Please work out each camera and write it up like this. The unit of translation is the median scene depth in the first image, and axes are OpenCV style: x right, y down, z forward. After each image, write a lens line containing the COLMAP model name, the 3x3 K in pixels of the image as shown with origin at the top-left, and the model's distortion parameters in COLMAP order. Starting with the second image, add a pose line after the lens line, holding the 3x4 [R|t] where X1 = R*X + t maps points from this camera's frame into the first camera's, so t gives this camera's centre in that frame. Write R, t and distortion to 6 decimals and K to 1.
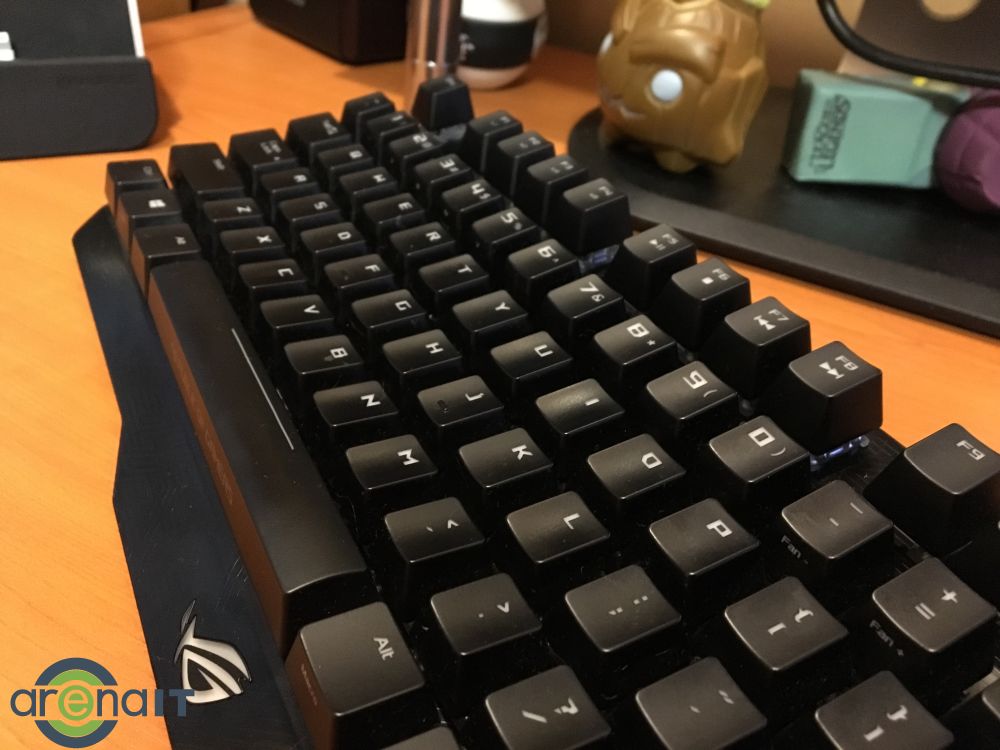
lens RADIAL K [[858.0, 0, 494.3], [0, 858.0, 375.4], [0, 0, 1]] dist [0.085136, -0.185746]
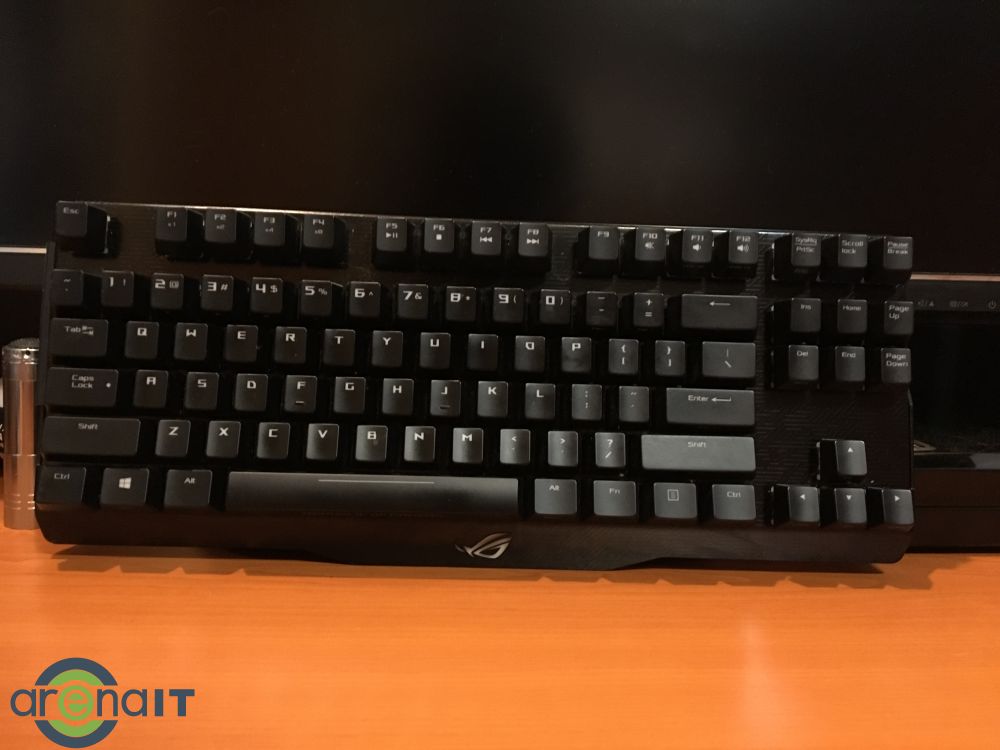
lens RADIAL K [[858.0, 0, 494.3], [0, 858.0, 375.4], [0, 0, 1]] dist [0.085136, -0.185746]
pose [[0.484827, -0.861155, 0.152822, -0.261252], [0.496800, 0.414964, 0.762230, -1.562733], [-0.719814, -0.293628, 0.629007, -0.345256]]
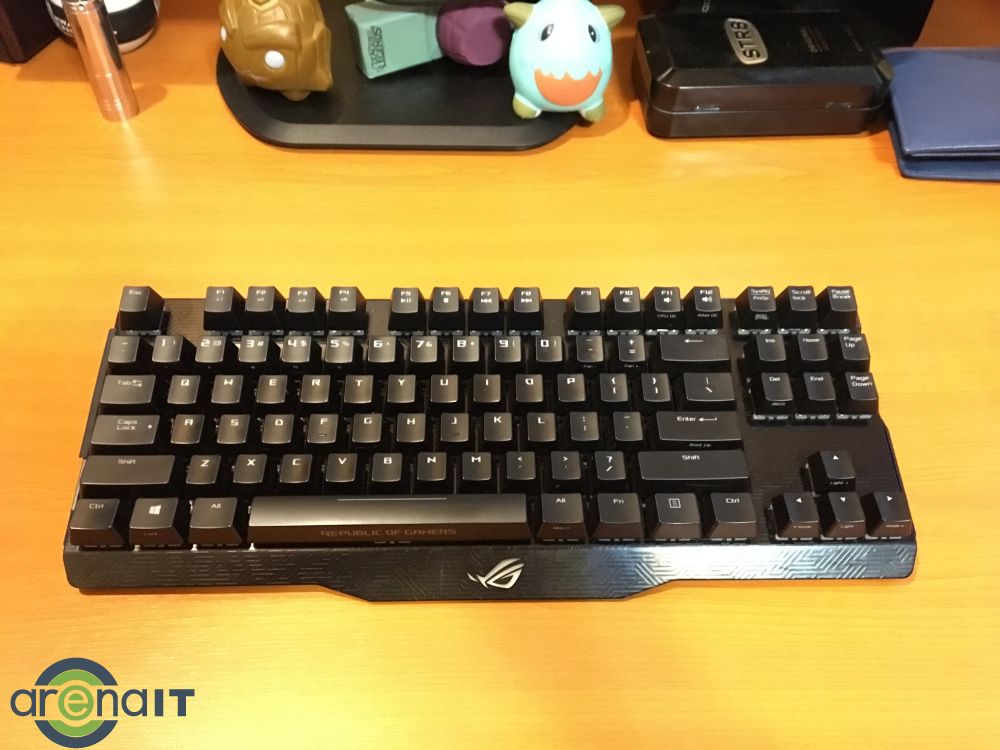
lens RADIAL K [[858.0, 0, 494.3], [0, 858.0, 375.4], [0, 0, 1]] dist [0.085136, -0.185746]
pose [[0.448228, -0.745211, 0.493713, -1.045690], [0.530332, 0.666287, 0.524223, -1.232198], [-0.719611, 0.026860, 0.693858, -0.632620]]
